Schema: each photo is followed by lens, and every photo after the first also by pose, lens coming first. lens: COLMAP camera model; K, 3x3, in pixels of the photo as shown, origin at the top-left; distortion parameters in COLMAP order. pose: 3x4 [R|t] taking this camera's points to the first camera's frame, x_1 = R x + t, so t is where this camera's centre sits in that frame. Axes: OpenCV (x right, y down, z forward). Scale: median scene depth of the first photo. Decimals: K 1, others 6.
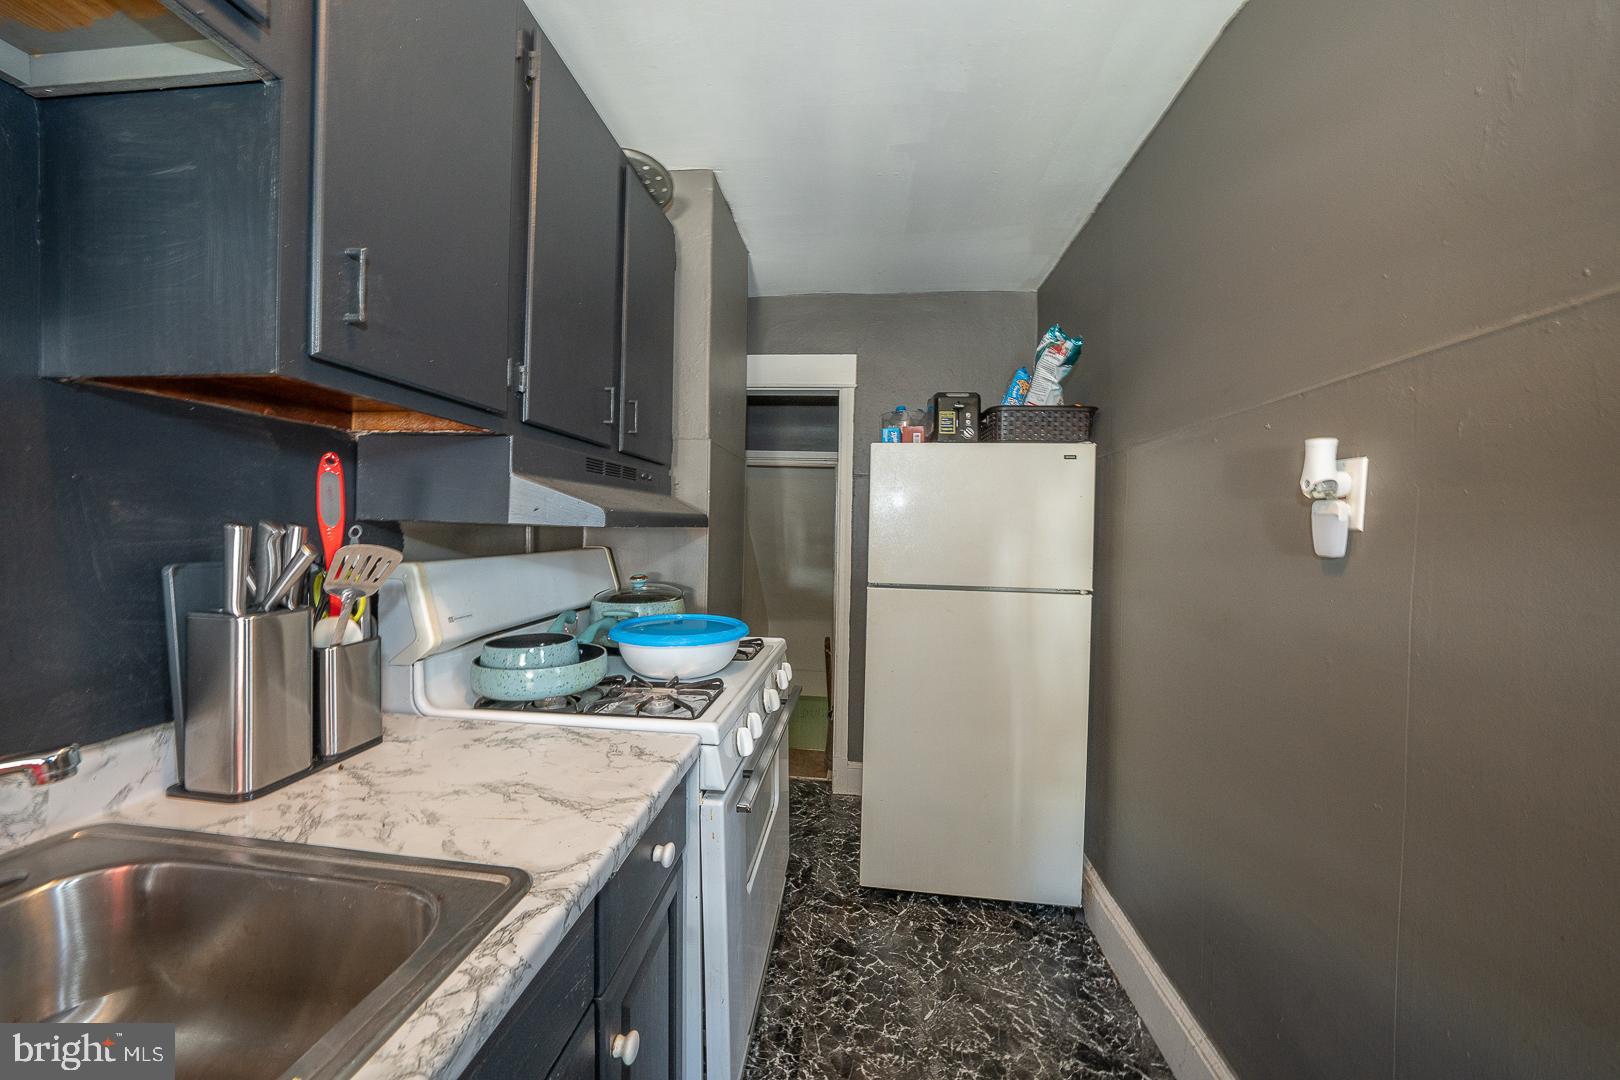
lens RADIAL K [[560.4, 0, 808.0], [0, 560.4, 536.7], [0, 0, 1]] dist [-0.025328, 0.005367]
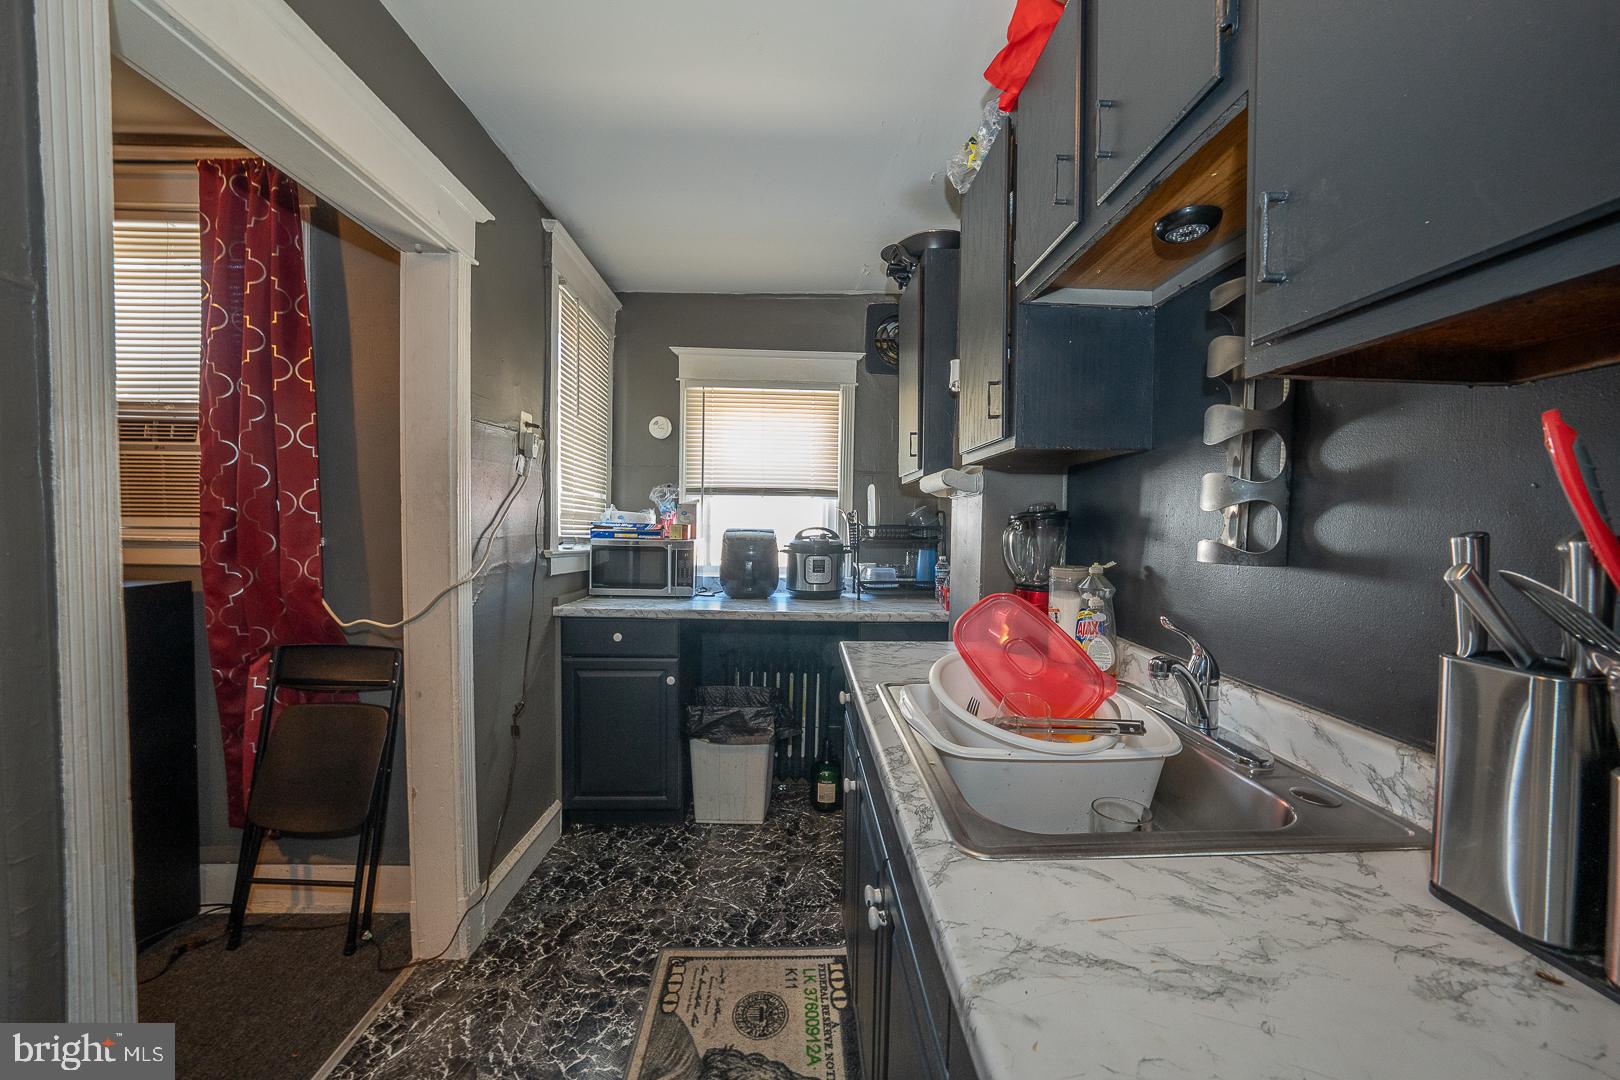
lens RADIAL K [[560.4, 0, 814.3], [0, 560.4, 540.2], [0, 0, 1]] dist [-0.025328, 0.005367]
pose [[-0.988293, -0.048261, -0.144732, -0.039067], [-0.055359, 0.997433, 0.045414, 0.005689], [0.142169, 0.052895, -0.988428, 1.564847]]
